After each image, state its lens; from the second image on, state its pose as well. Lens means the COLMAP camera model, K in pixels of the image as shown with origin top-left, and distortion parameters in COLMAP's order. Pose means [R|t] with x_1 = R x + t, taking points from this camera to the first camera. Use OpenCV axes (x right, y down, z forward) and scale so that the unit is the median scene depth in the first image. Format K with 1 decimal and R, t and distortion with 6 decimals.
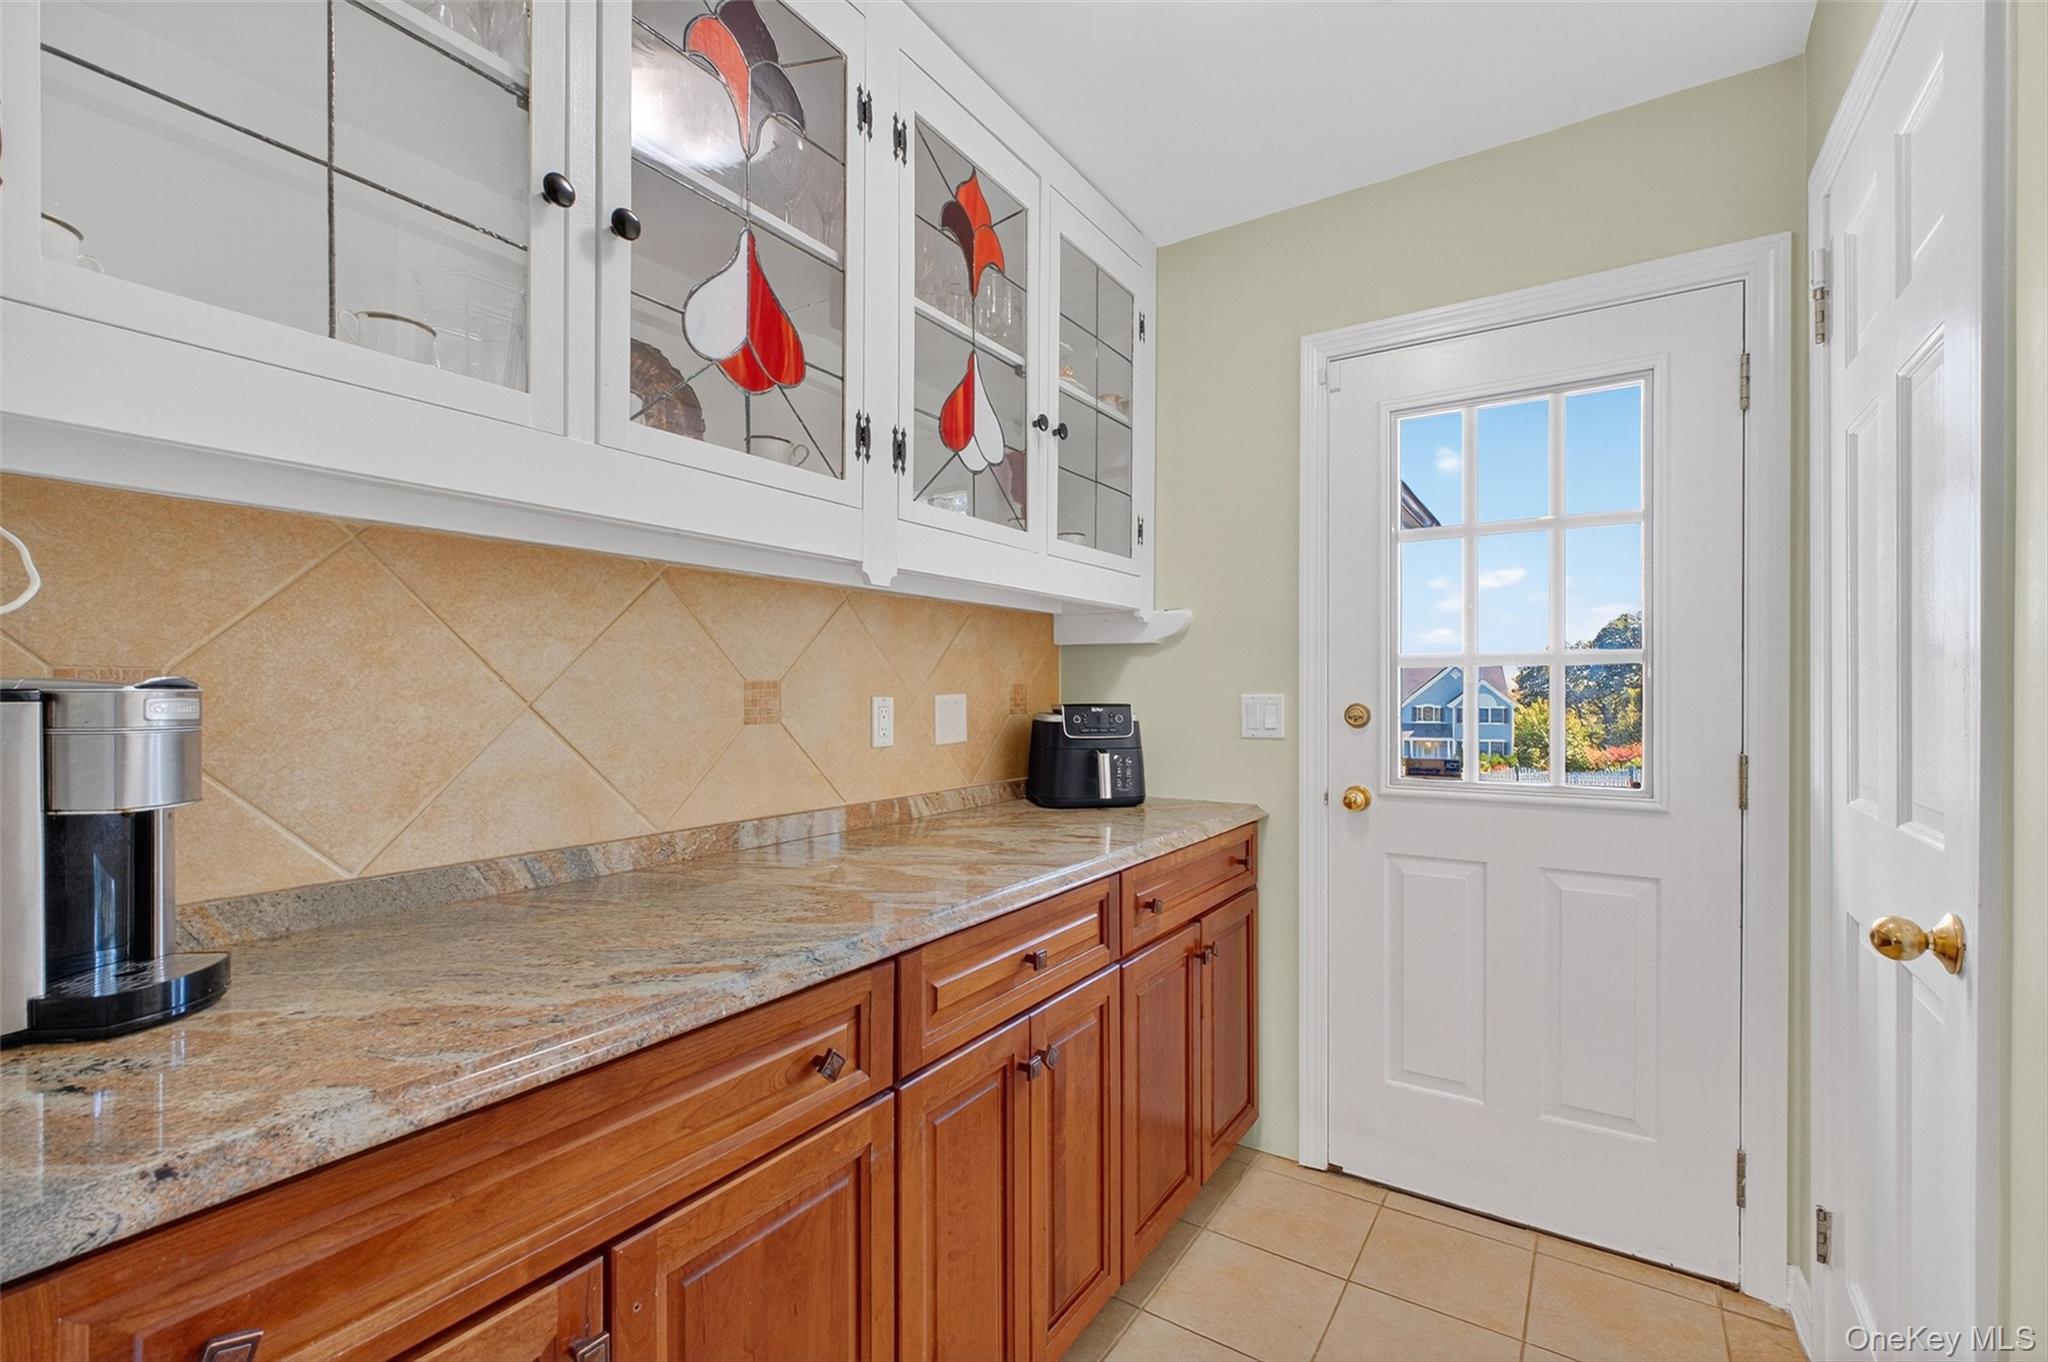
lens RADIAL K [[867.9, 0, 1036.7], [0, 867.9, 688.9], [0, 0, 1]] dist [-0.001353, -0.000611]
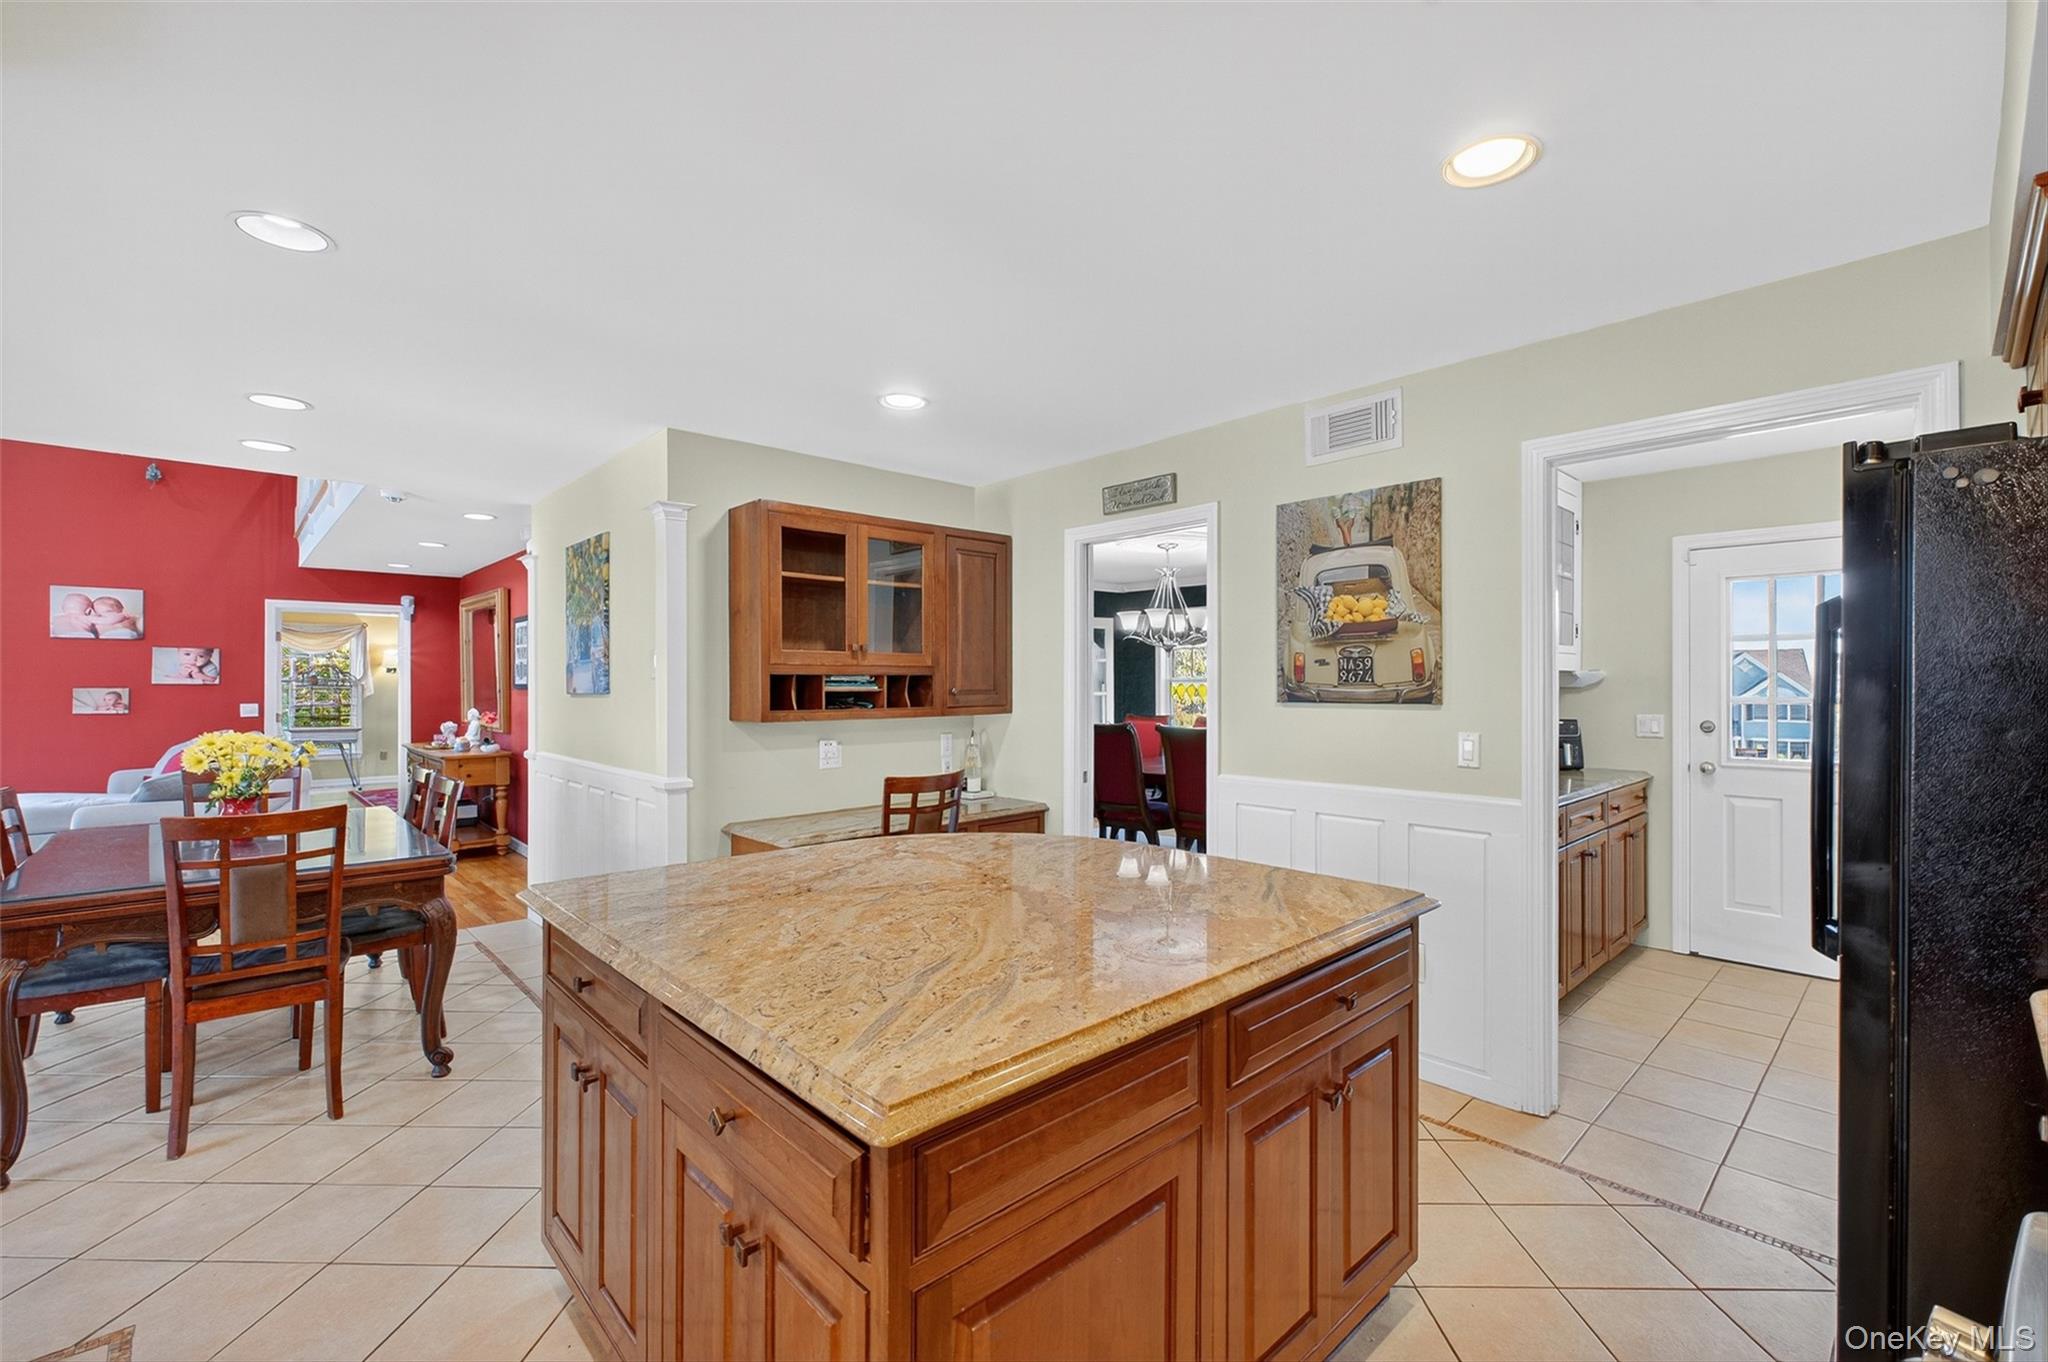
lens RADIAL K [[867.9, 0, 1053.7], [0, 867.9, 681.5], [0, 0, 1]] dist [-0.001353, -0.000611]
pose [[0.975450, -0.002904, -0.220200, -0.656790], [0.002877, 0.999996, -0.000443, -0.076528], [0.220200, -0.000201, 0.975455, -1.278307]]
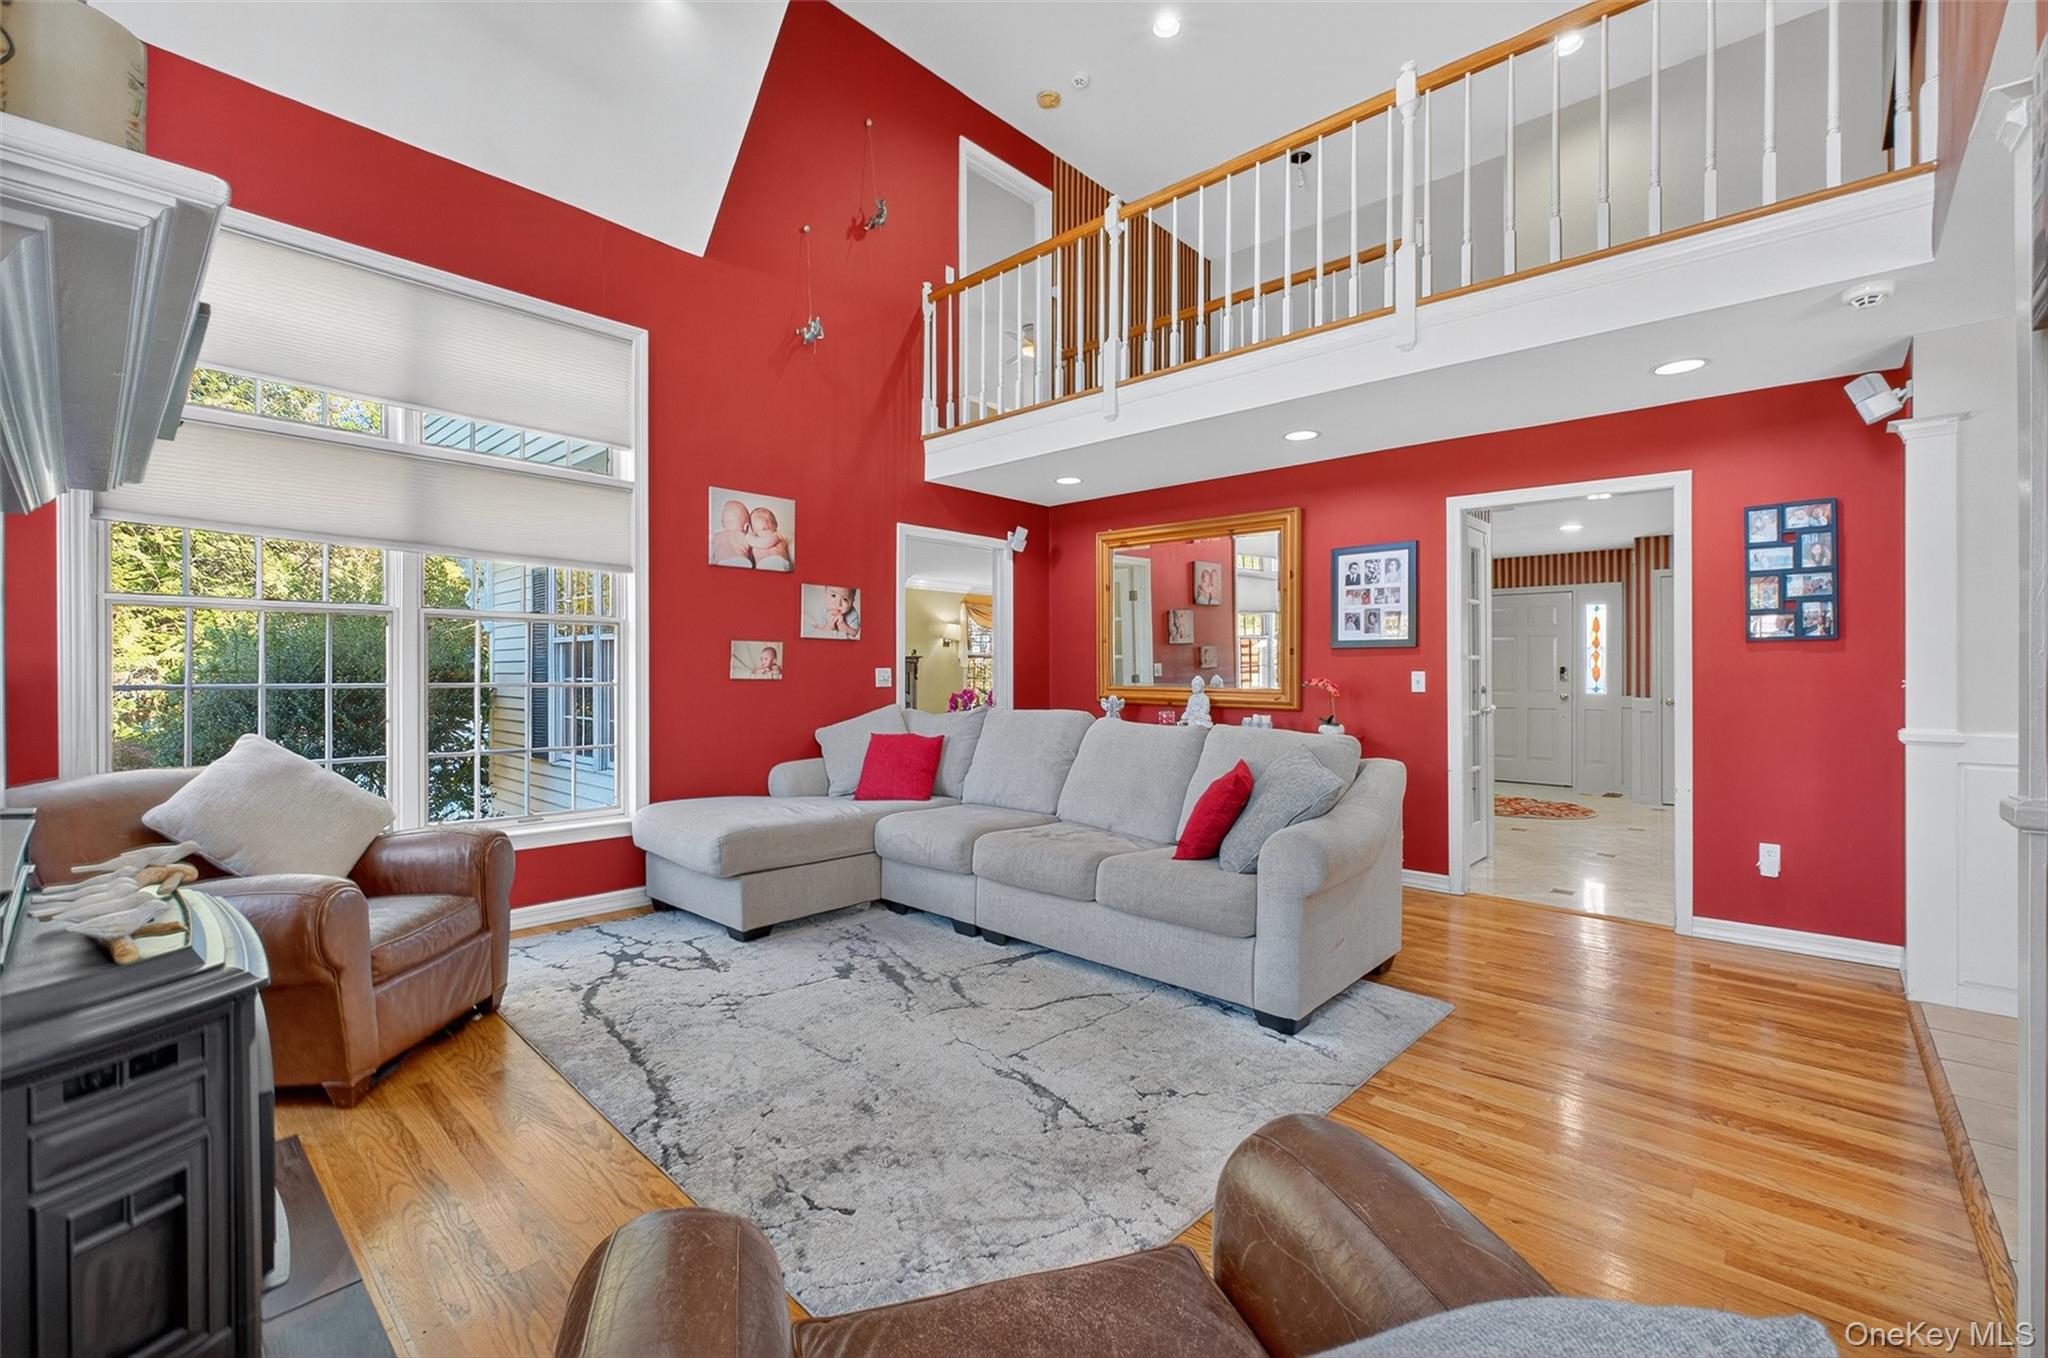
lens RADIAL K [[867.9, 0, 1026.6], [0, 867.9, 670.2], [0, 0, 1]] dist [-0.001353, -0.000611]
pose [[0.985640, 0.001251, -0.168856, -6.775621], [-0.001215, 0.999999, 0.000319, 0.087068], [0.168856, -0.000109, 0.985641, -0.667157]]
